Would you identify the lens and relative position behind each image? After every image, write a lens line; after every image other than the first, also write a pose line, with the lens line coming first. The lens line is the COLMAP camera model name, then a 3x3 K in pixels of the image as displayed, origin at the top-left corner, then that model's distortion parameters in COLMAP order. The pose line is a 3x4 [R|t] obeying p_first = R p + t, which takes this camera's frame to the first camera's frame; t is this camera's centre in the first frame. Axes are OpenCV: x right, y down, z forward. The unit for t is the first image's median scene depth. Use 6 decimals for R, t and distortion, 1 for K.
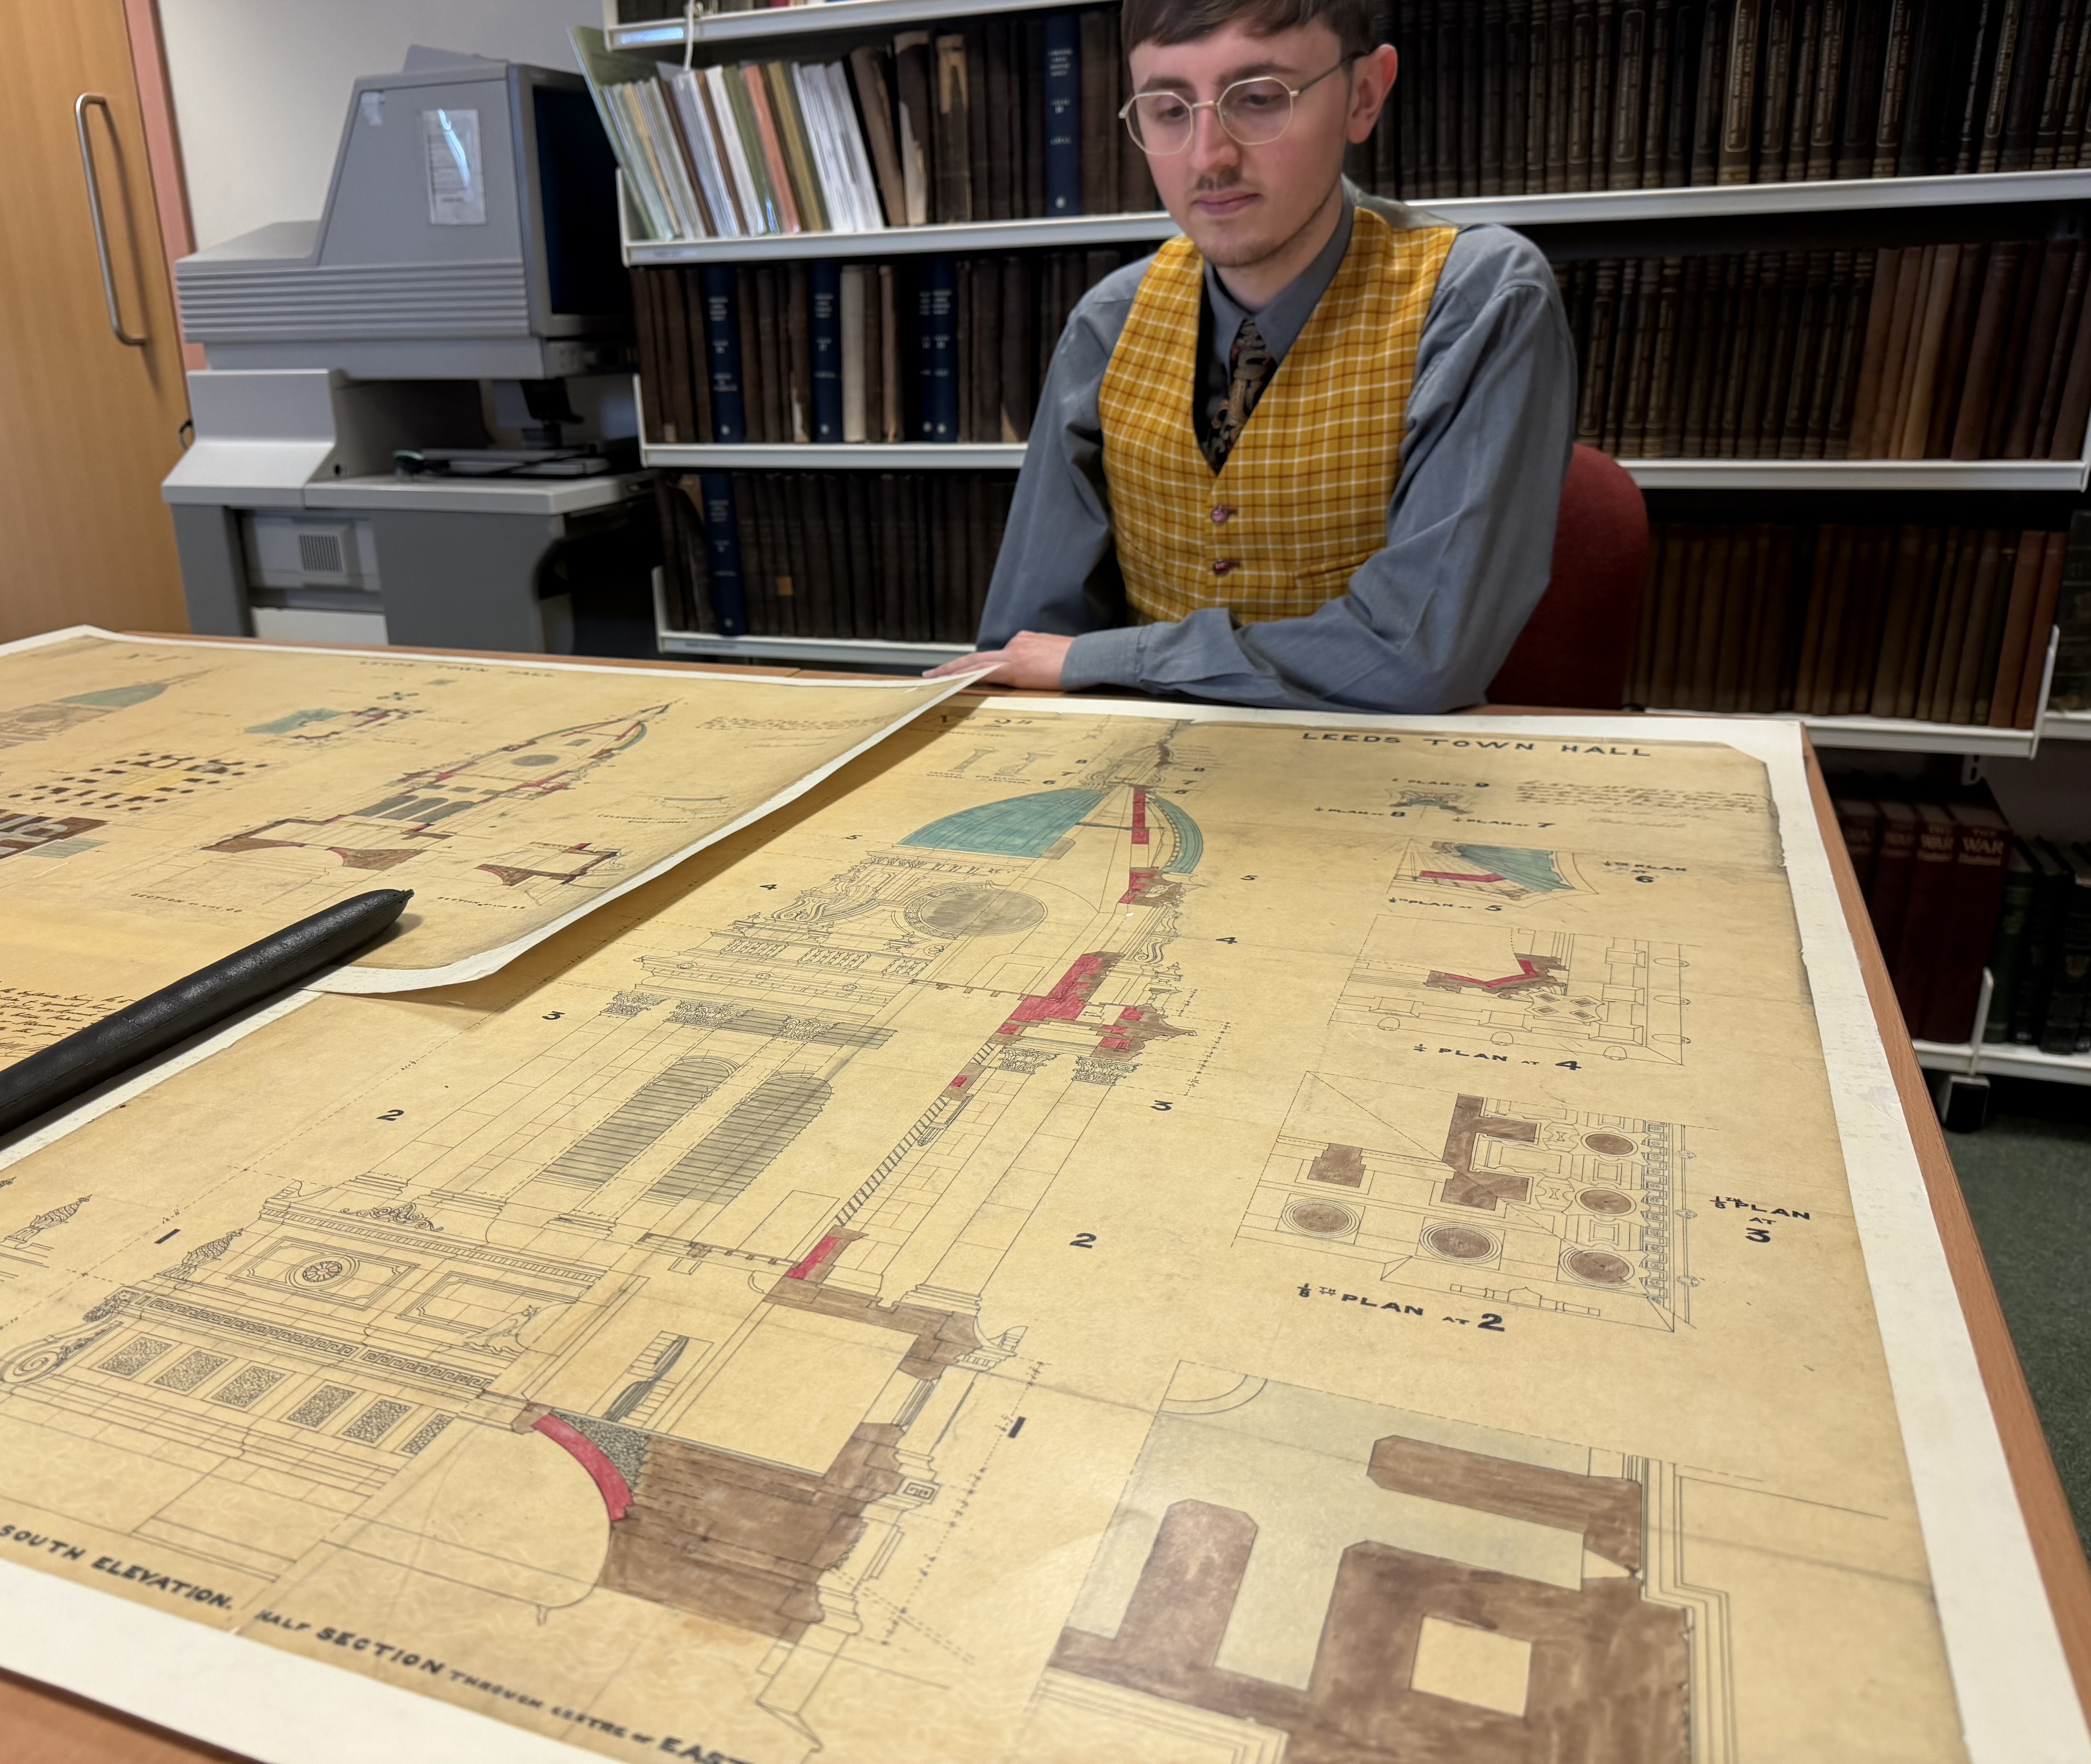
lens RADIAL K [[1677.9, 0, 909.4], [0, 1677.9, 885.3], [0, 0, 1]] dist [0.144676, -0.318162]
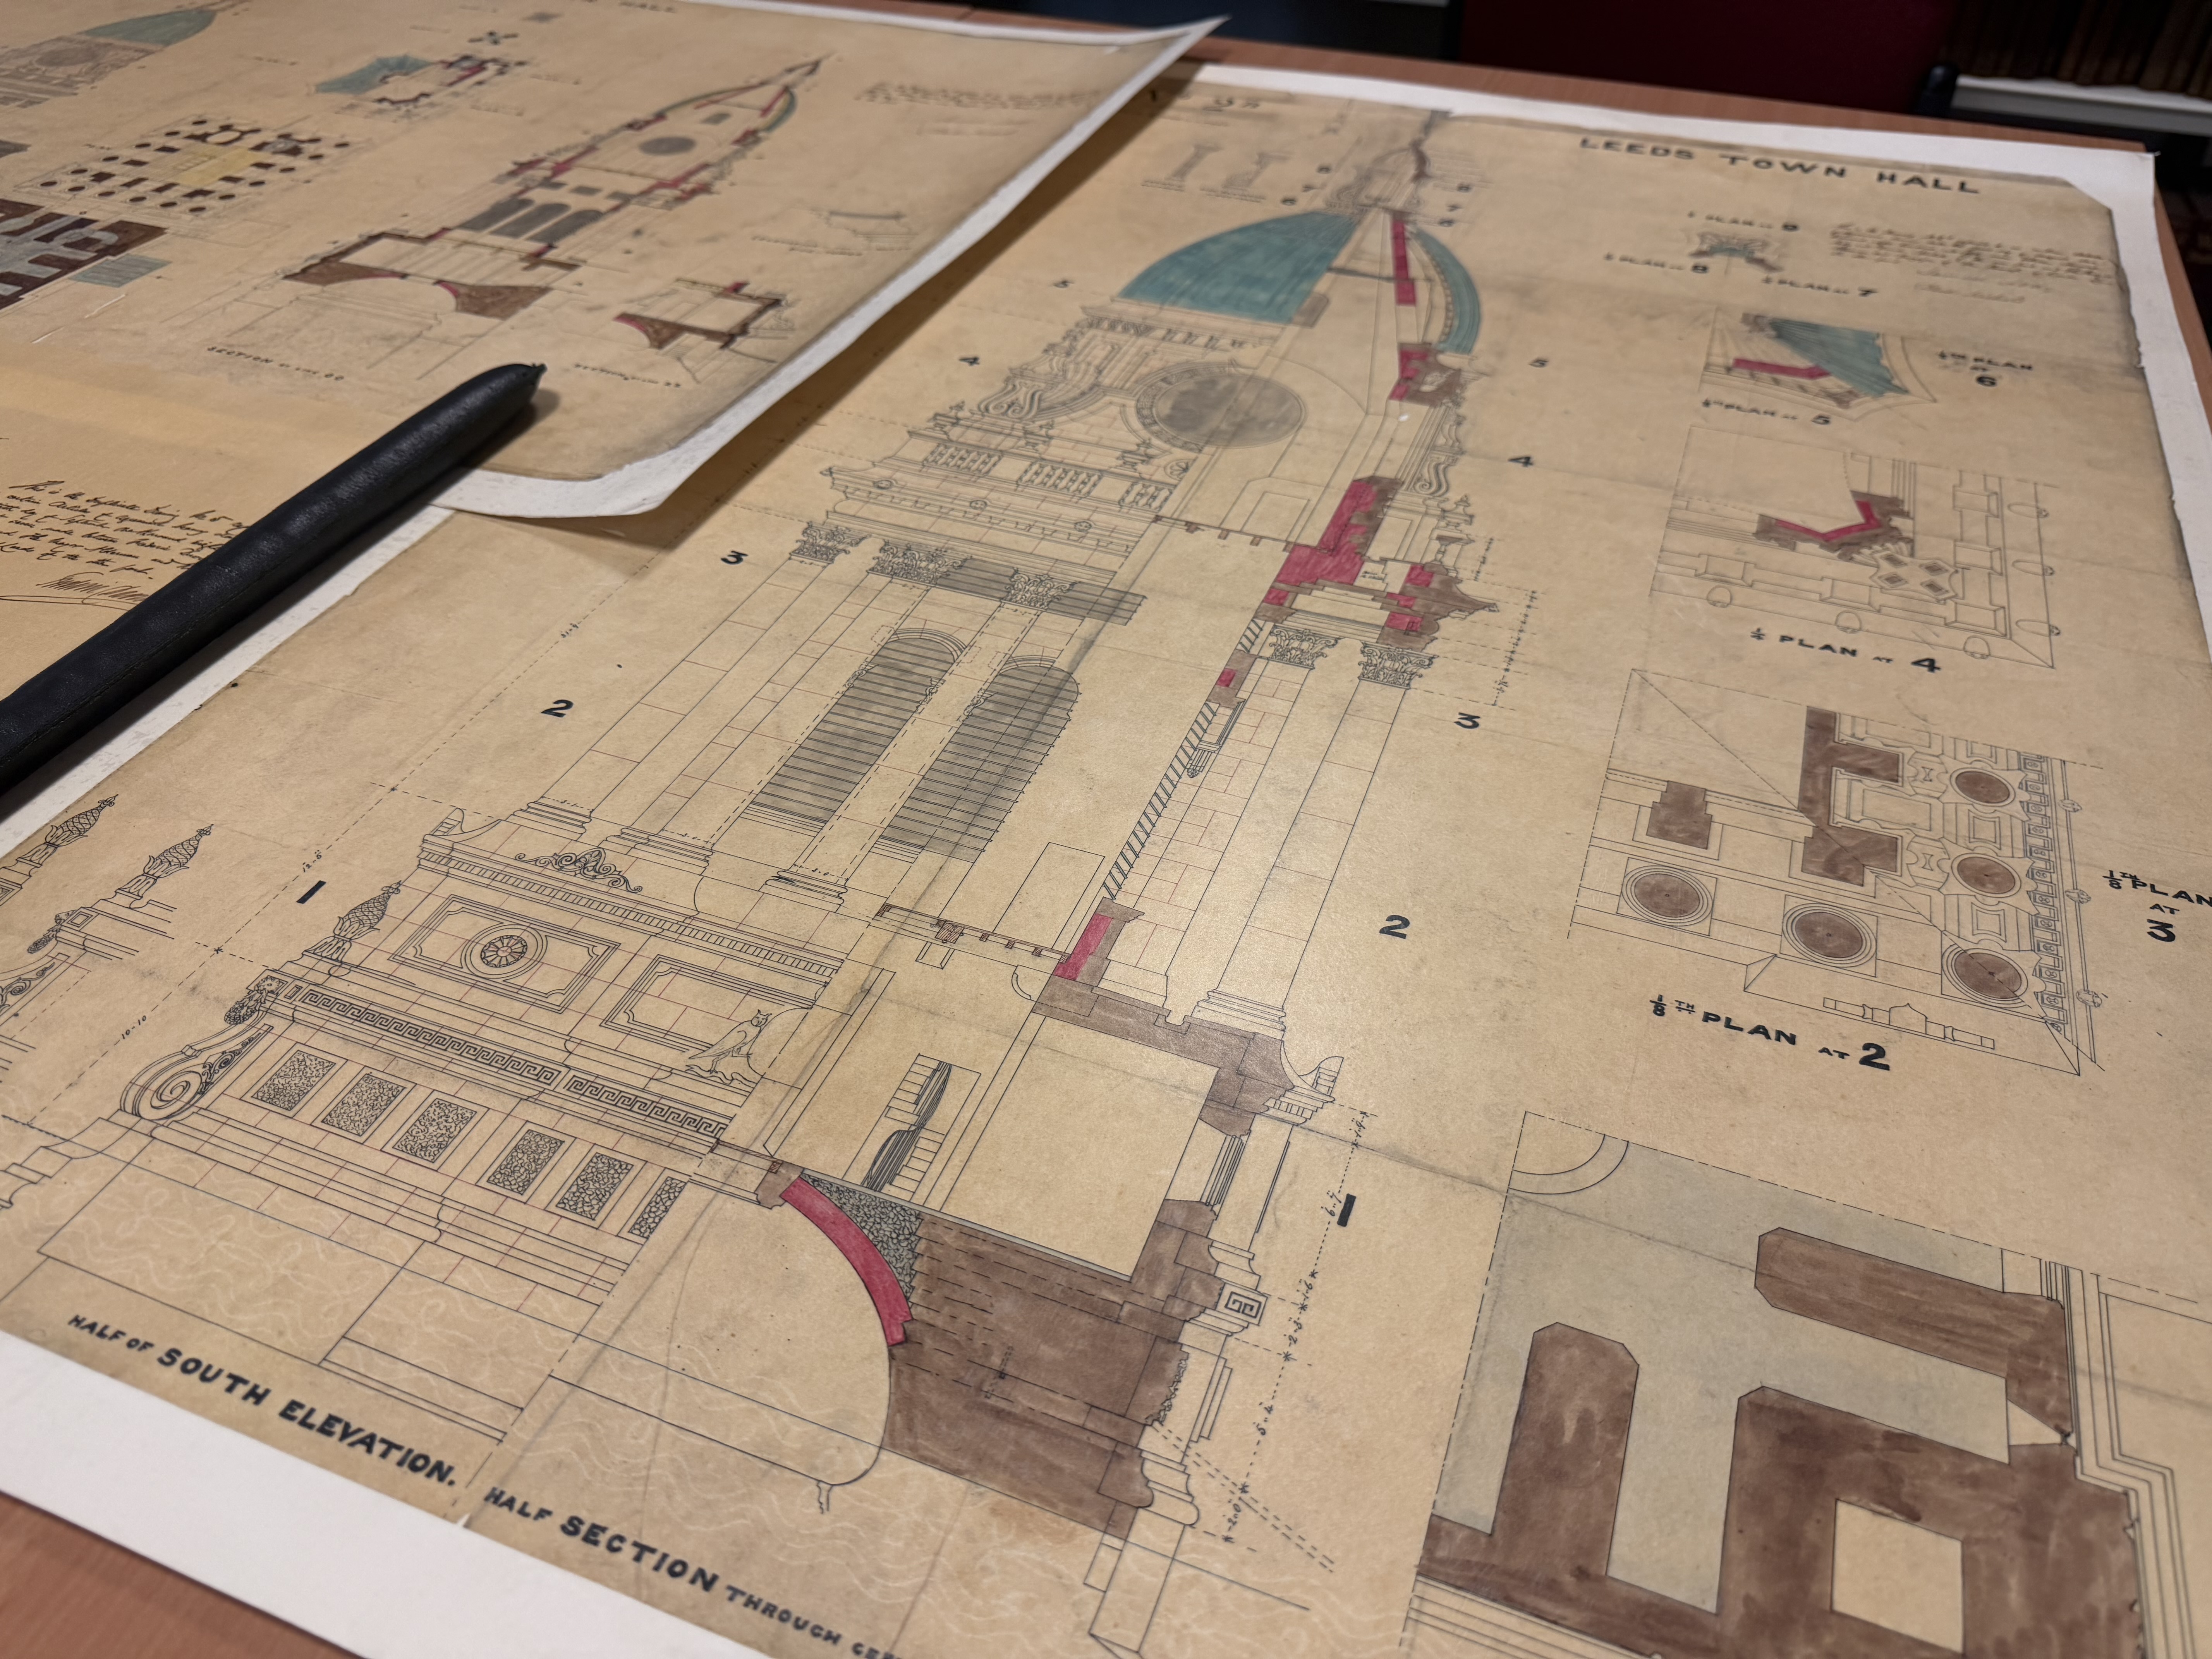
lens RADIAL K [[1608.9, 0, 1105.2], [0, 1608.9, 832.8], [0, 0, 1]] dist [0.006969, -0.029230]
pose [[0.998899, 0.008349, 0.046154, -0.054842], [-0.025211, 0.925358, 0.378255, -0.091258], [-0.039551, -0.379002, 0.924550, 0.178447]]
